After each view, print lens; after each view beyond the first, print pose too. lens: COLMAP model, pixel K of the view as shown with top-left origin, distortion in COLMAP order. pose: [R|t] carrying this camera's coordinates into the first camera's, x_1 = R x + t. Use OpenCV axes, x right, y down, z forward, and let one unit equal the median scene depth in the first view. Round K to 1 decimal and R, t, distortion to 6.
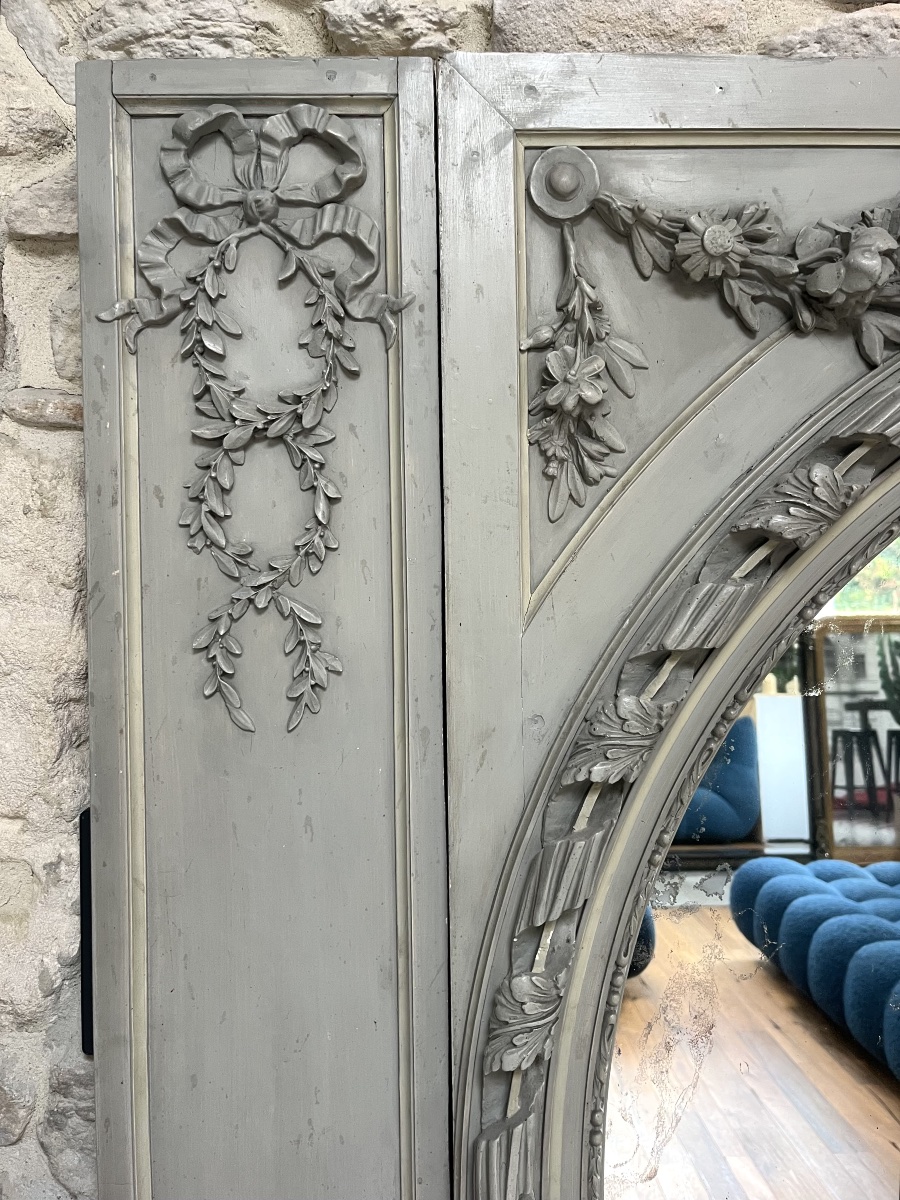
lens RADIAL K [[912.6, 0, 450.0], [0, 912.6, 600.0], [0, 0, 1]] dist [0.044828, -0.054903]
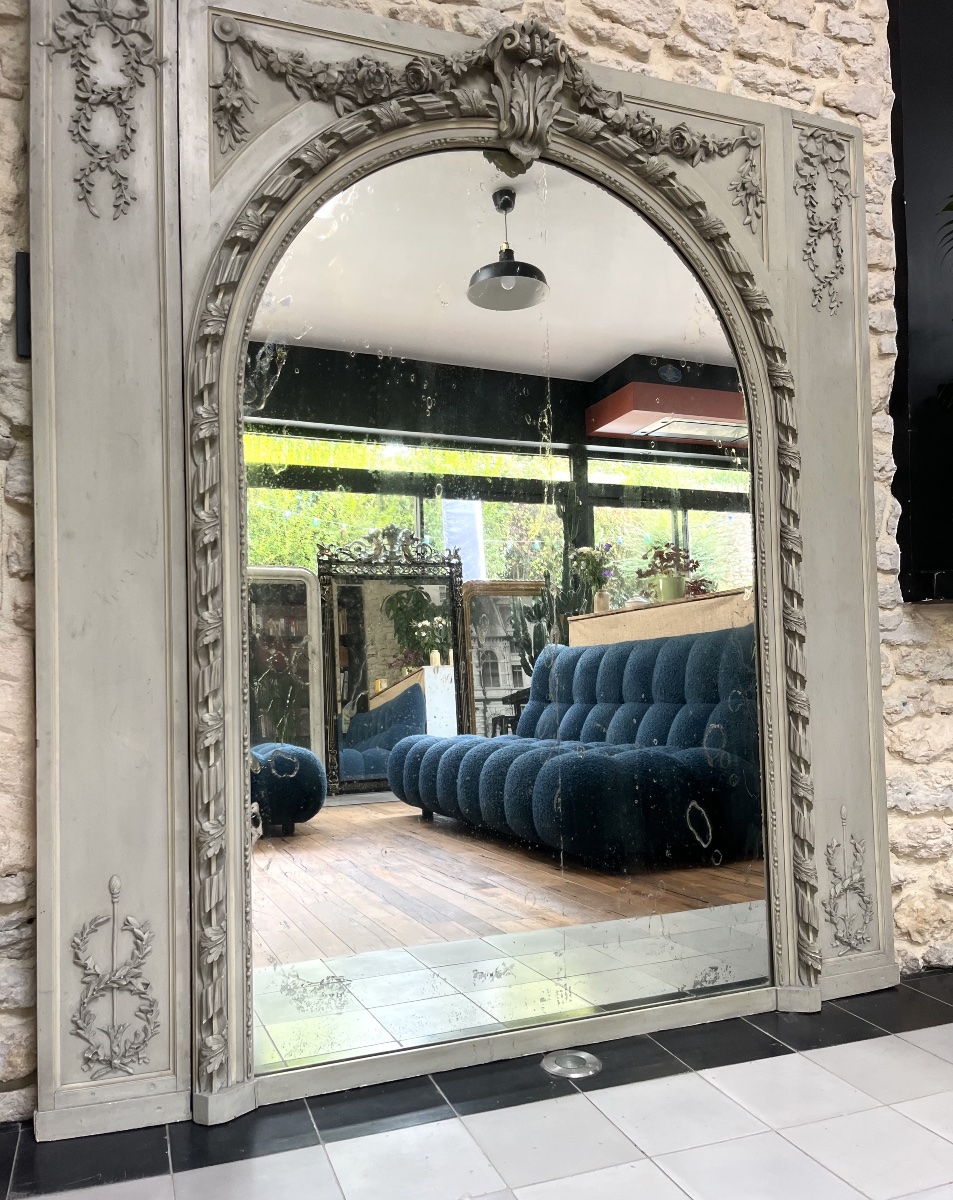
lens RADIAL K [[966.8, 0, 476.7], [0, 966.8, 639.2], [0, 0, 1]] dist [0.061907, -0.097112]
pose [[0.939110, 0.001712, 0.343613, -0.162349], [0.008425, 0.999572, -0.028006, 1.391571], [-0.343514, 0.029196, 0.938694, -1.838893]]
